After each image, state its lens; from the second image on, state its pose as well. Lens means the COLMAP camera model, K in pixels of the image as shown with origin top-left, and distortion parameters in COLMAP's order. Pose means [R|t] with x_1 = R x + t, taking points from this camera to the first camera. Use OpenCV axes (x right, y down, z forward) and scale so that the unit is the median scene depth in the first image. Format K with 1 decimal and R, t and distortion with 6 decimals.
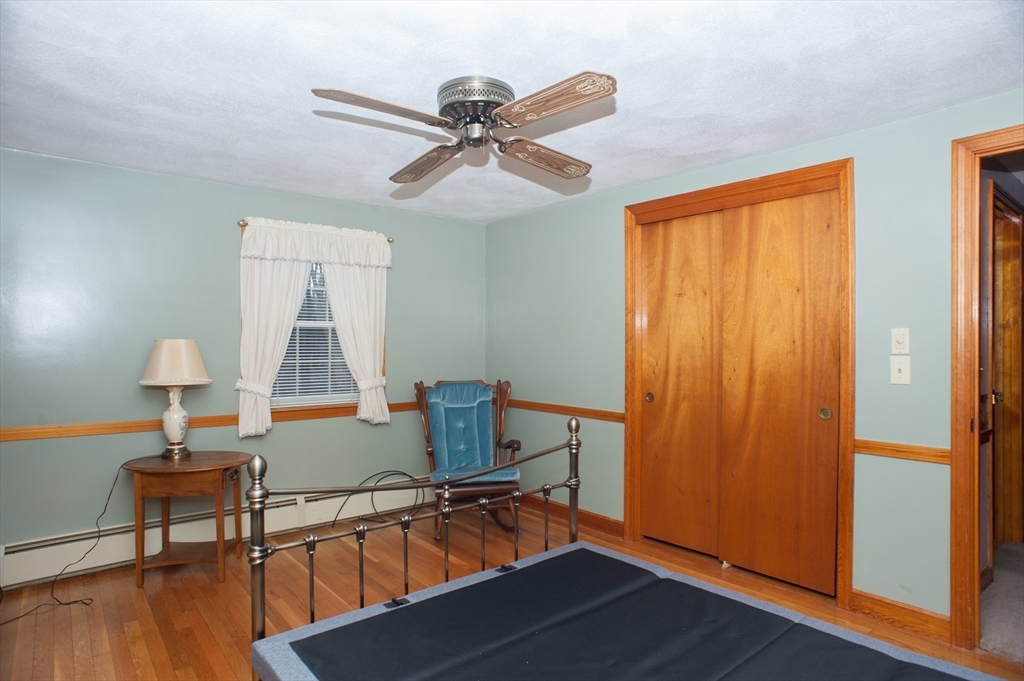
lens RADIAL K [[579.0, 0, 510.1], [0, 579.0, 344.5], [0, 0, 1]] dist [-0.104266, 0.069634]
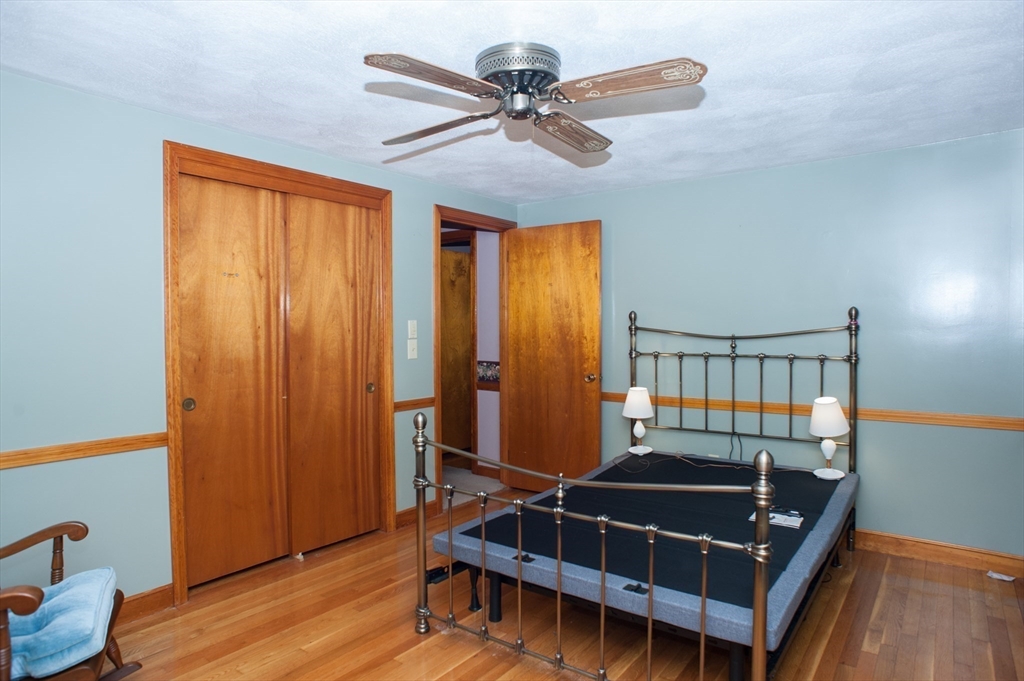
lens RADIAL K [[579.0, 0, 510.1], [0, 579.0, 344.5], [0, 0, 1]] dist [-0.104266, 0.069634]
pose [[-0.208608, -0.026289, 0.977646, -0.735879], [0.007599, 0.999565, 0.028500, -0.006681], [-0.977970, 0.013375, -0.208318, 0.948470]]
